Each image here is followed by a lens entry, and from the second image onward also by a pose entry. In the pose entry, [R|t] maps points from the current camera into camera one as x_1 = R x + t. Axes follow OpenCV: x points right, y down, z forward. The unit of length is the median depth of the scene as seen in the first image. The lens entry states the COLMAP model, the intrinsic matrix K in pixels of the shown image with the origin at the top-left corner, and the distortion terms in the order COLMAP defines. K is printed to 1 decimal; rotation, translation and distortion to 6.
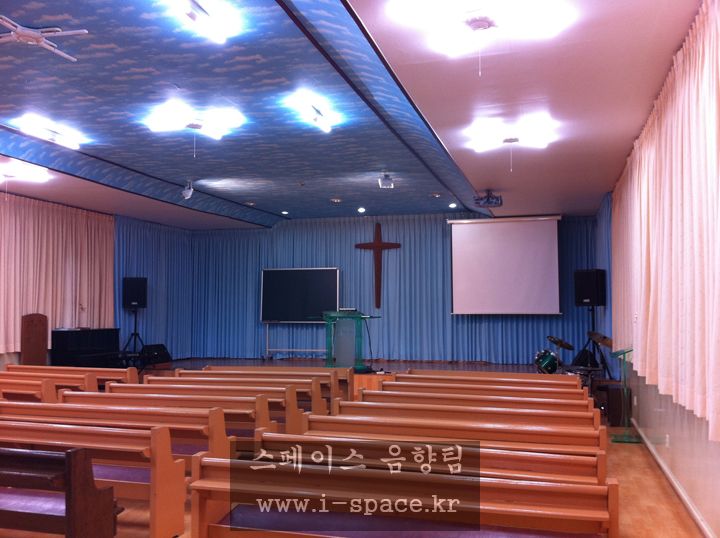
lens RADIAL K [[692.0, 0, 360.0], [0, 692.0, 269.0], [0, 0, 1]] dist [0.112444, -0.326462]
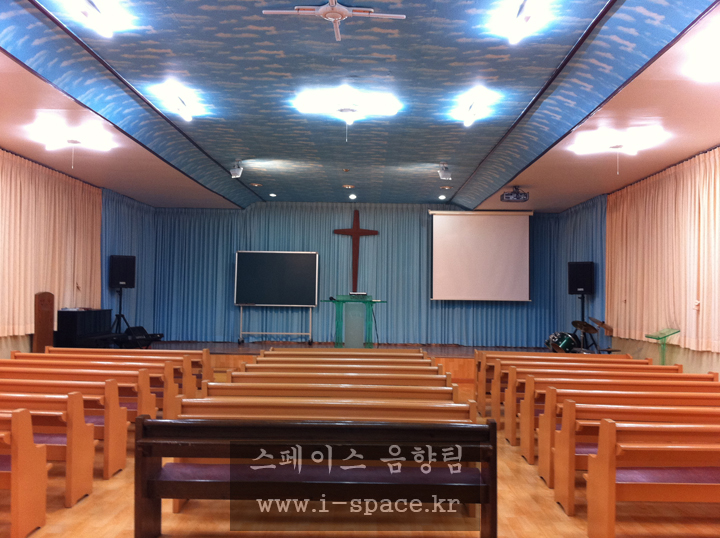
lens RADIAL K [[686.0, 0, 360.0], [0, 686.0, 269.0], [0, 0, 1]] dist [0.049860, -0.203887]
pose [[0.968138, 0.026323, 0.249032, -0.233588], [-0.031705, 0.999342, 0.017624, 0.003115], [-0.248404, -0.024958, 0.968335, 0.013095]]
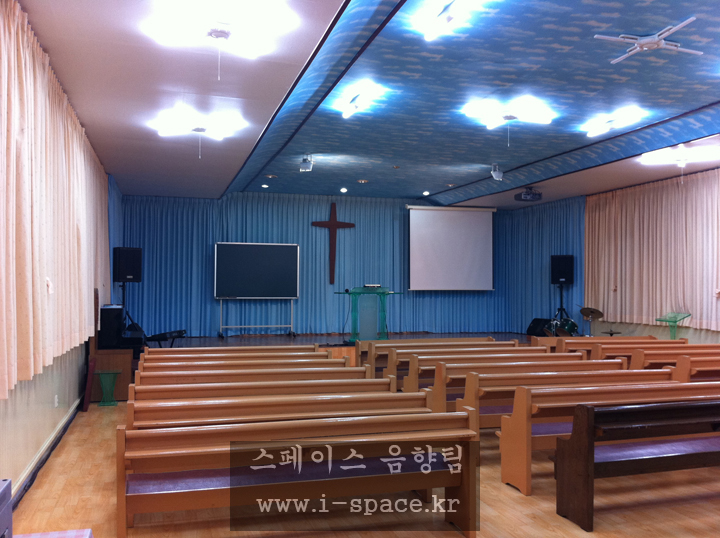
lens RADIAL K [[686.0, 0, 360.0], [0, 686.0, 269.0], [0, 0, 1]] dist [0.049860, -0.203887]
pose [[0.853474, 0.018065, 0.520822, -0.505082], [-0.036730, 0.998999, 0.025538, 0.005725], [-0.519839, -0.040926, 0.853283, 0.101126]]
